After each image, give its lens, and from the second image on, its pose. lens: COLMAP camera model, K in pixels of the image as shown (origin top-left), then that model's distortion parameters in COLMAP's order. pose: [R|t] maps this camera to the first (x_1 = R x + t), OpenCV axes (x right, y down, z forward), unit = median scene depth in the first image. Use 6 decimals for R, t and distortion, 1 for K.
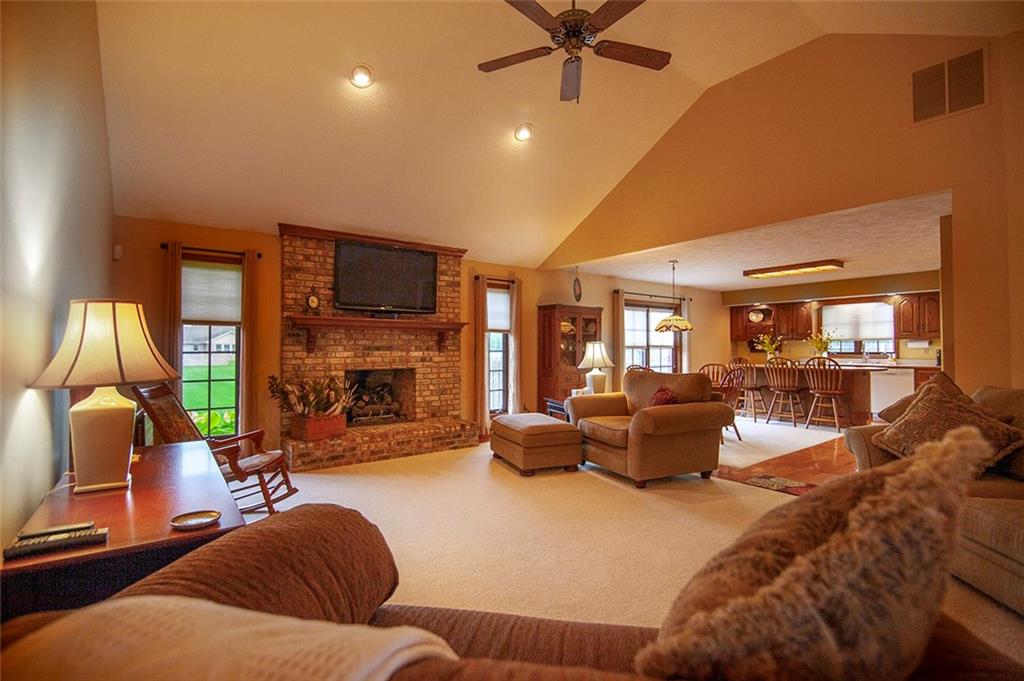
lens RADIAL K [[471.3, 0, 508.3], [0, 471.3, 341.6], [0, 0, 1]] dist [-0.015758, -0.000501]
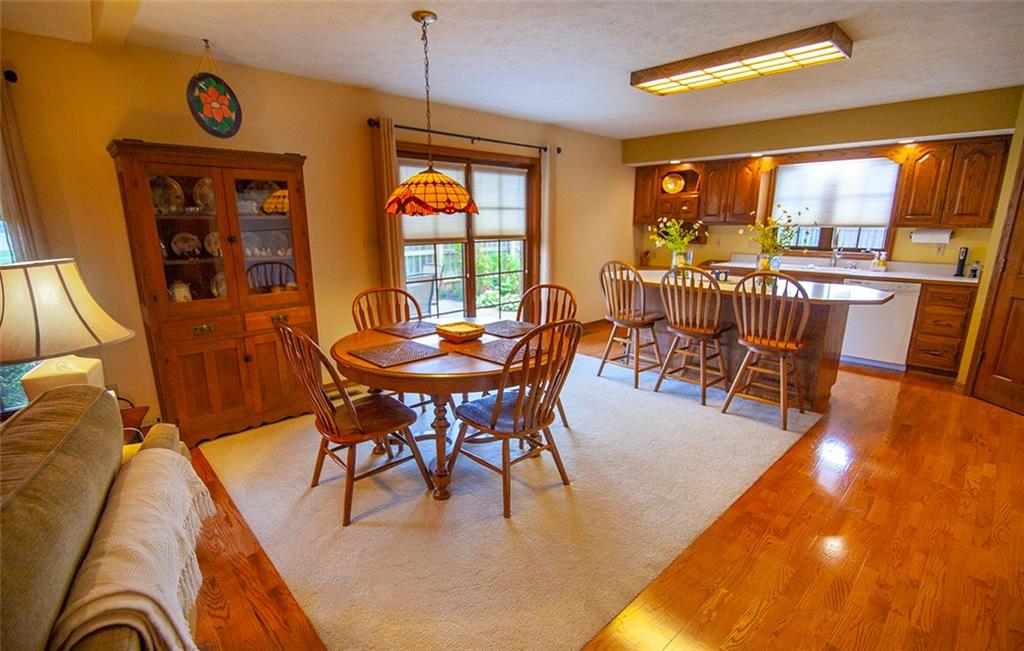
lens RADIAL K [[478.2, 0, 511.8], [0, 478.2, 333.5], [0, 0, 1]] dist [-0.017028, -0.000063]
pose [[0.993193, -0.026064, 0.113527, 0.406919], [-0.002242, 0.970185, 0.242357, -0.023811], [-0.116459, -0.240962, 0.963522, 0.634668]]
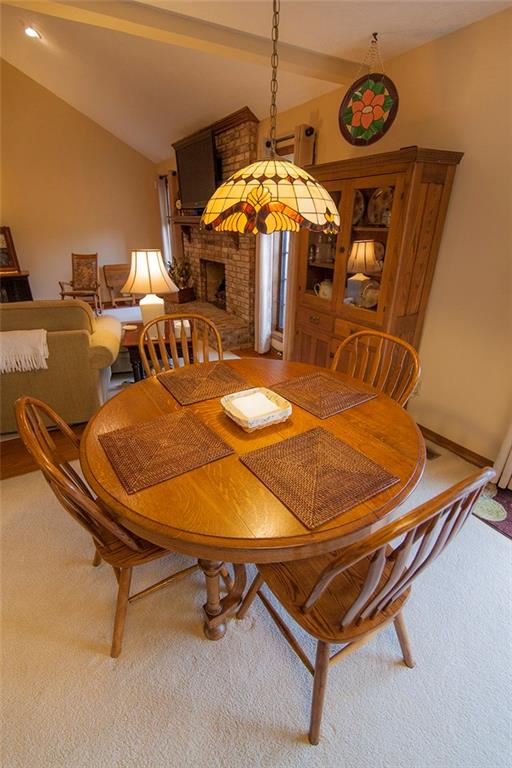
lens RADIAL K [[353.5, 0, 256.8], [0, 353.5, 395.0], [0, 0, 1]] dist [-0.015758, -0.000501]
pose [[-0.089870, 0.443296, -0.891859, 0.622966], [0.016217, 0.896015, 0.443728, -0.030513], [0.995821, 0.025414, -0.087713, 1.105927]]
